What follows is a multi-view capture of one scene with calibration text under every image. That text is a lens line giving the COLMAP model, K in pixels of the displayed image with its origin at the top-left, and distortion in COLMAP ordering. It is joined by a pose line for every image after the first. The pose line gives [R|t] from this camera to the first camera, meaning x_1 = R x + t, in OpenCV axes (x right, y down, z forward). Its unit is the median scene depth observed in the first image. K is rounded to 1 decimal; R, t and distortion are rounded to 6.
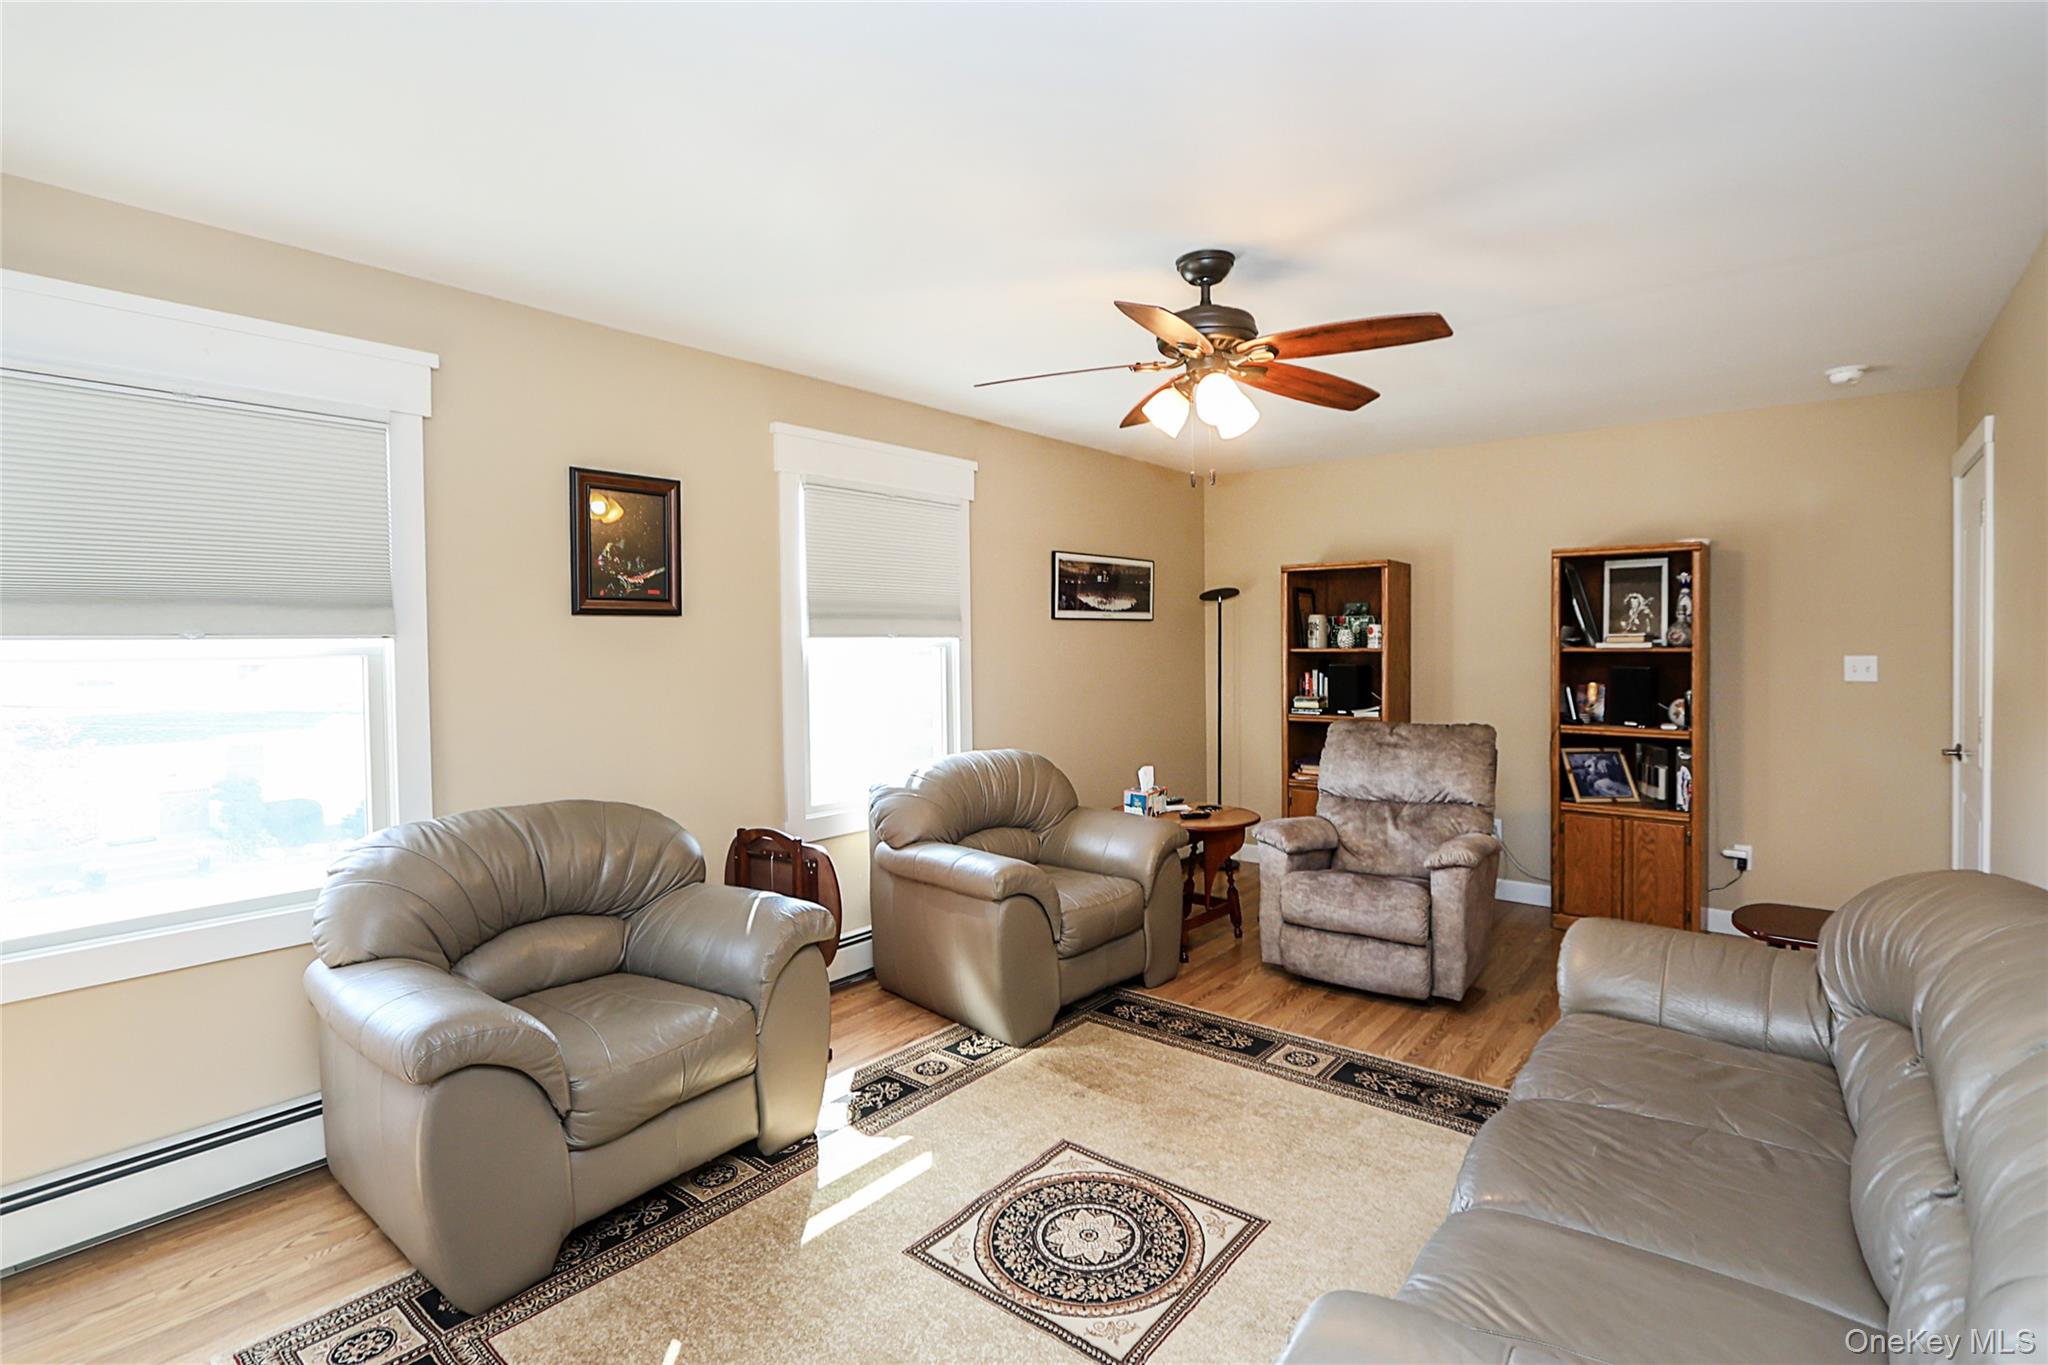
lens RADIAL K [[957.8, 0, 1024.7], [0, 957.8, 662.8], [0, 0, 1]] dist [0.000352, 0.002510]
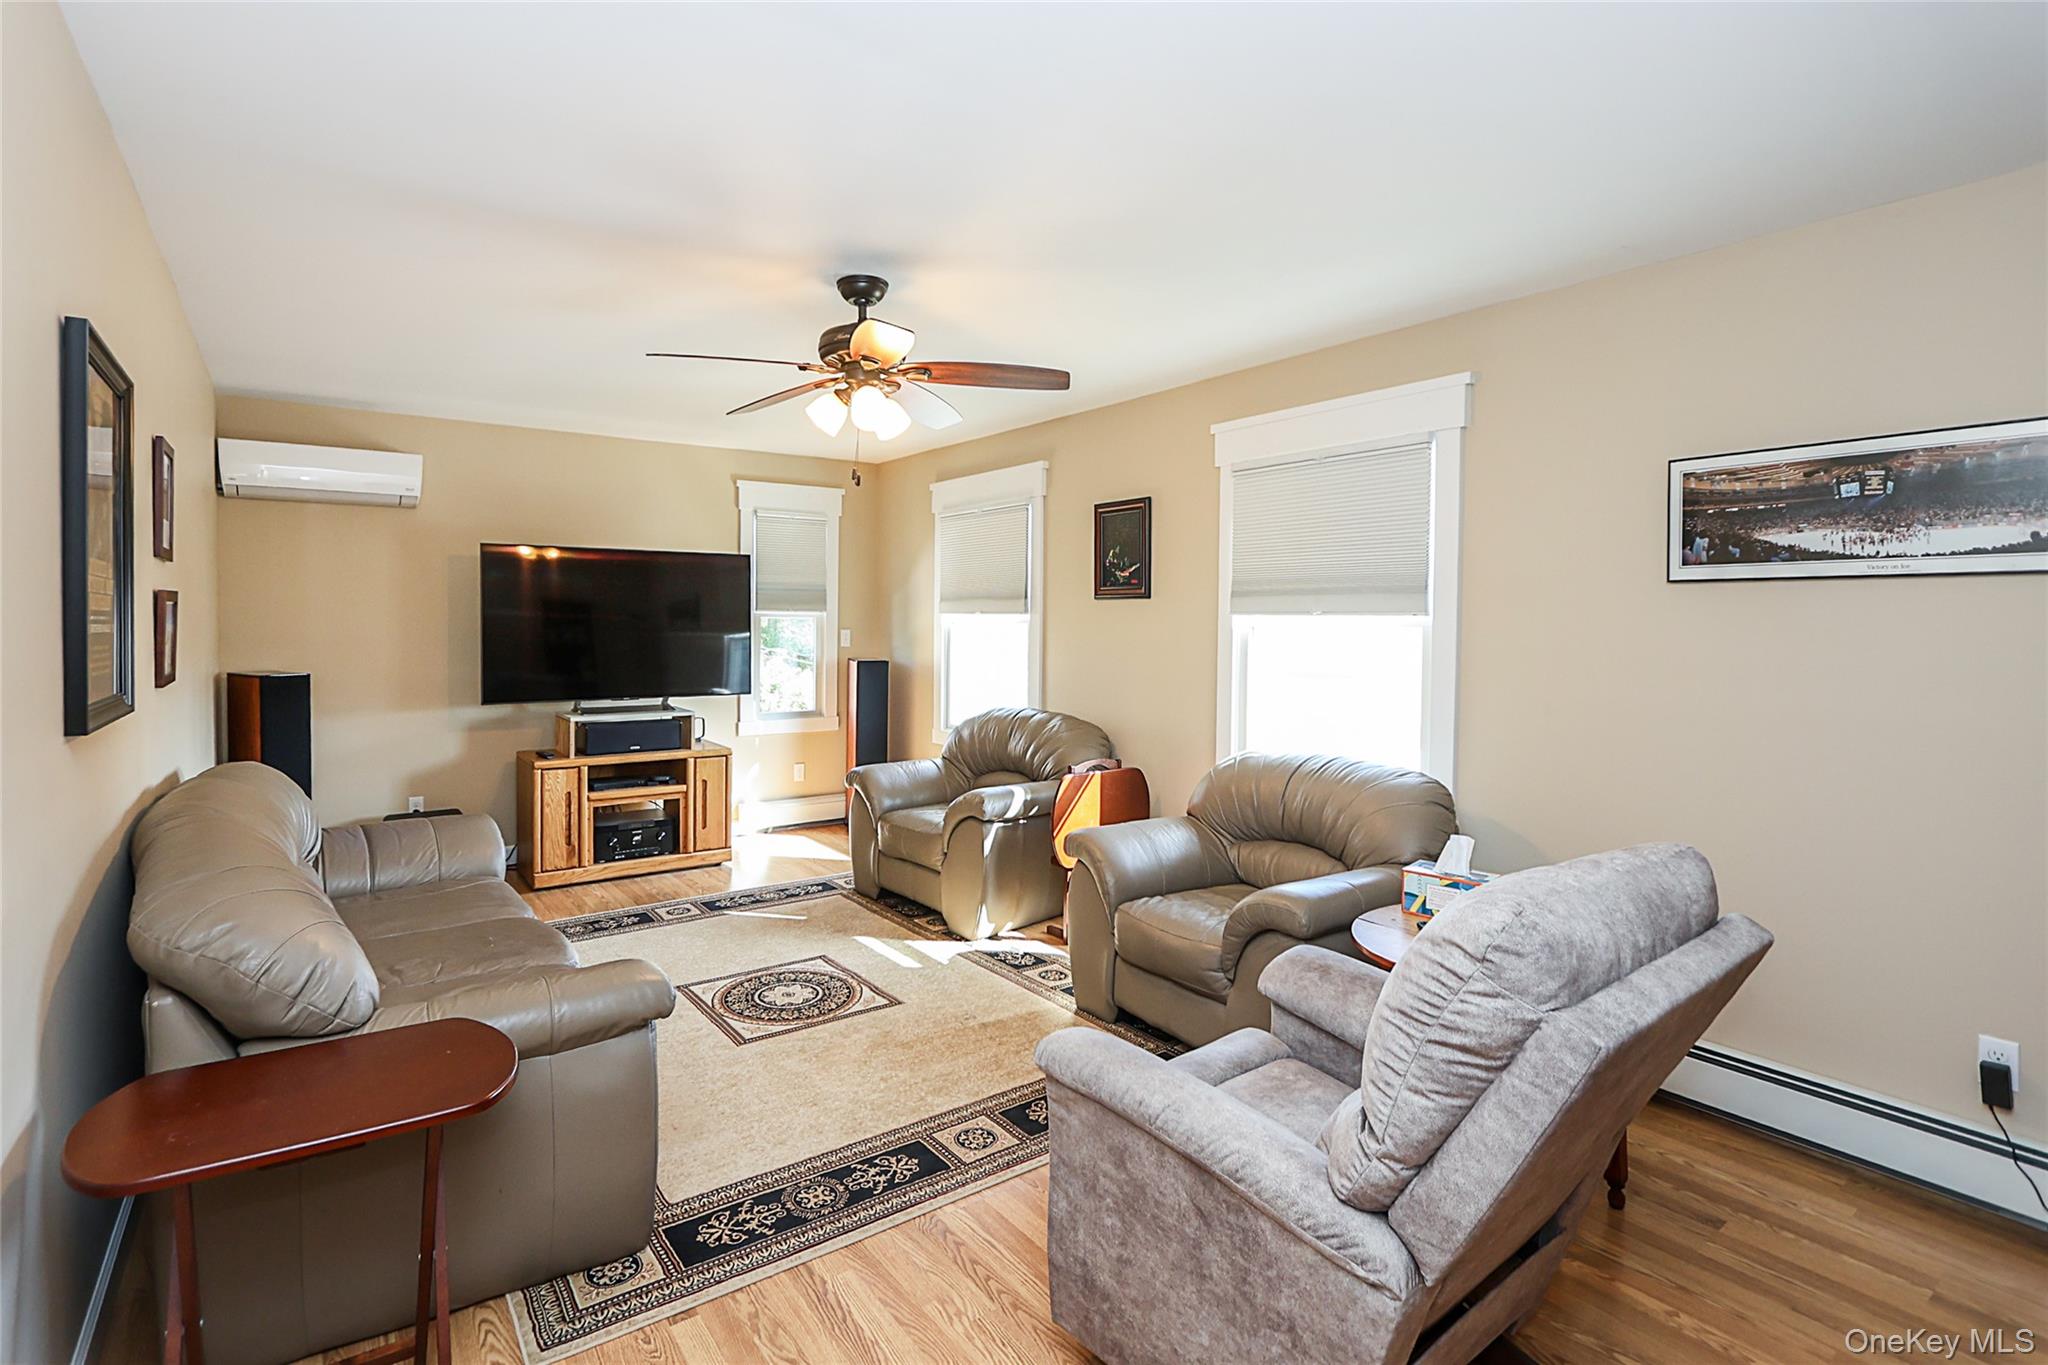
lens RADIAL K [[957.8, 0, 1003.6], [0, 957.8, 641.5], [0, 0, 1]] dist [0.000352, 0.002510]
pose [[-0.239546, 0.027886, -0.970484, 0.906631], [-0.029878, 0.998902, 0.036077, -0.027361], [0.970425, 0.037639, -0.238450, 1.035106]]
